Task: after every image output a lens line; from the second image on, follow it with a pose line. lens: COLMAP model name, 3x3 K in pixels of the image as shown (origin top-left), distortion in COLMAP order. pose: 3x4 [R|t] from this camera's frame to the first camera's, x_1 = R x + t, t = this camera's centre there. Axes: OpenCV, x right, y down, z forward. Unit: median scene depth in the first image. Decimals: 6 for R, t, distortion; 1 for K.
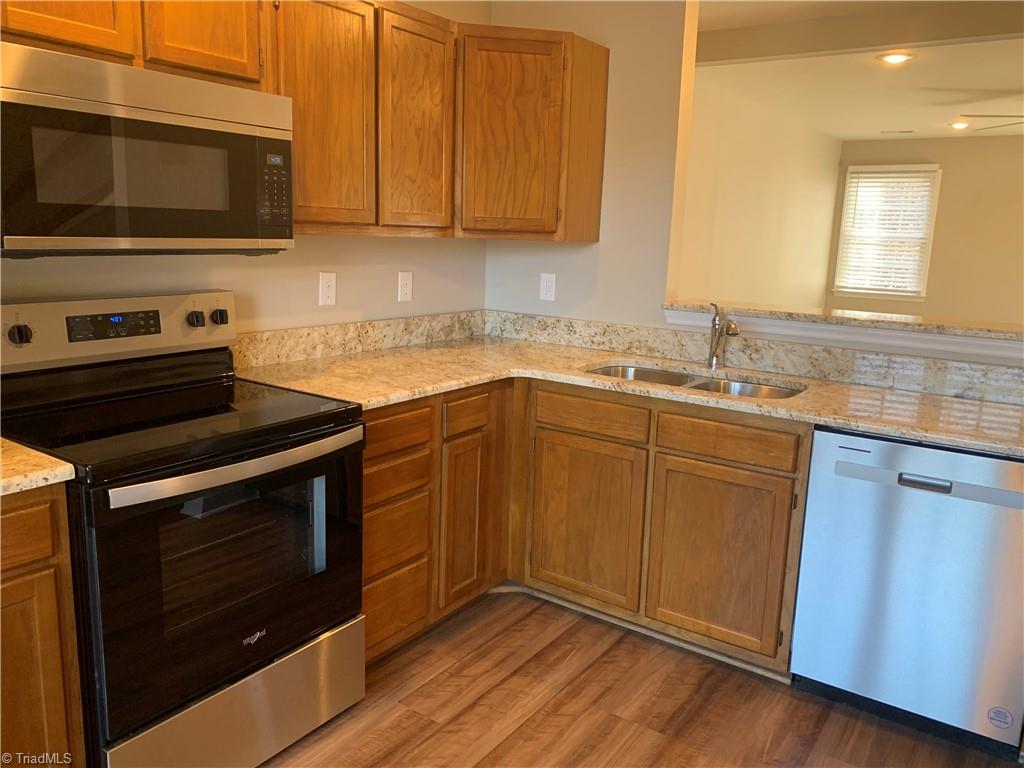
lens RADIAL K [[786.9, 0, 510.6], [0, 786.9, 374.8], [0, 0, 1]] dist [0.051954, -0.055916]
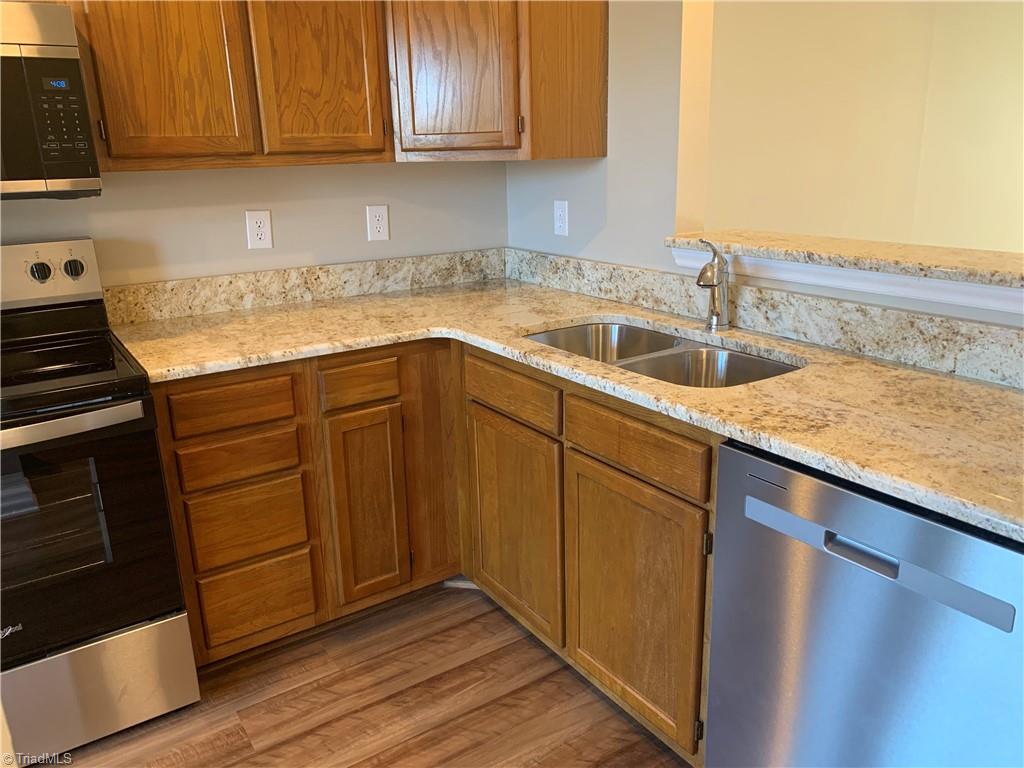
lens RADIAL K [[786.9, 0, 512.2], [0, 786.9, 376.1], [0, 0, 1]] dist [0.051954, -0.055916]
pose [[0.929143, 0.046420, -0.366796, 0.398924], [-0.010580, 0.995019, 0.099127, -0.040874], [0.369570, -0.088222, 0.925005, 0.299925]]
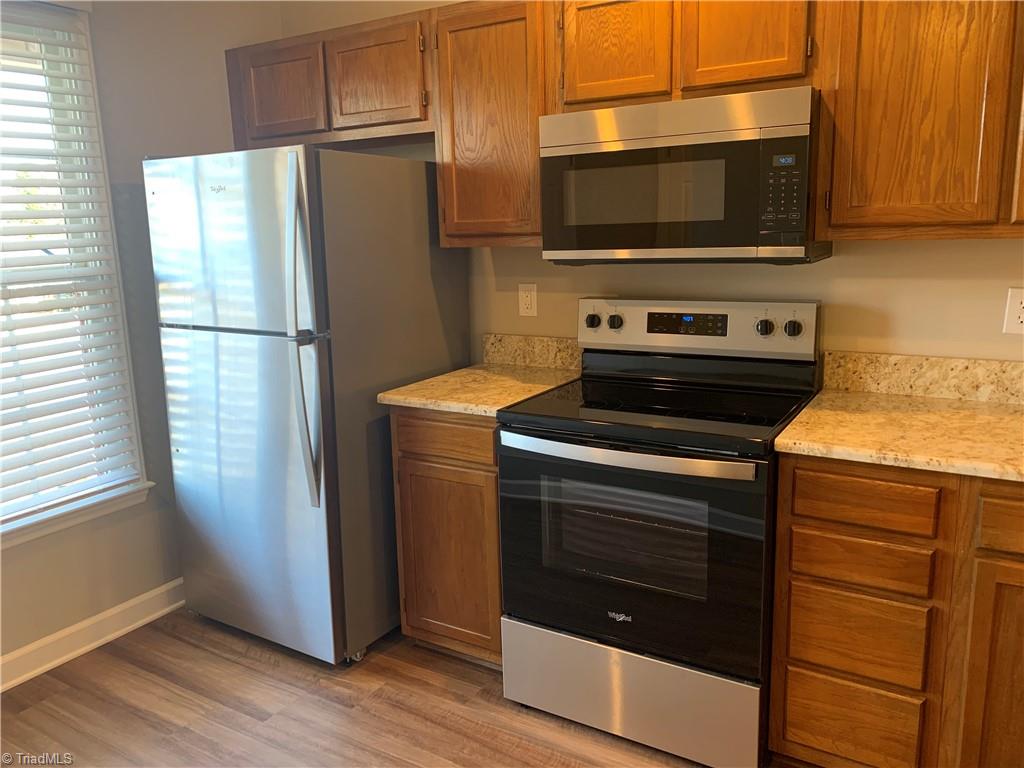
lens RADIAL K [[786.9, 0, 505.9], [0, 786.9, 376.1], [0, 0, 1]] dist [0.051954, -0.055916]
pose [[0.062054, 0.153015, -0.986274, 0.511688], [-0.155346, 0.977616, 0.141898, -0.089316], [0.985909, 0.144408, 0.084435, 0.530257]]
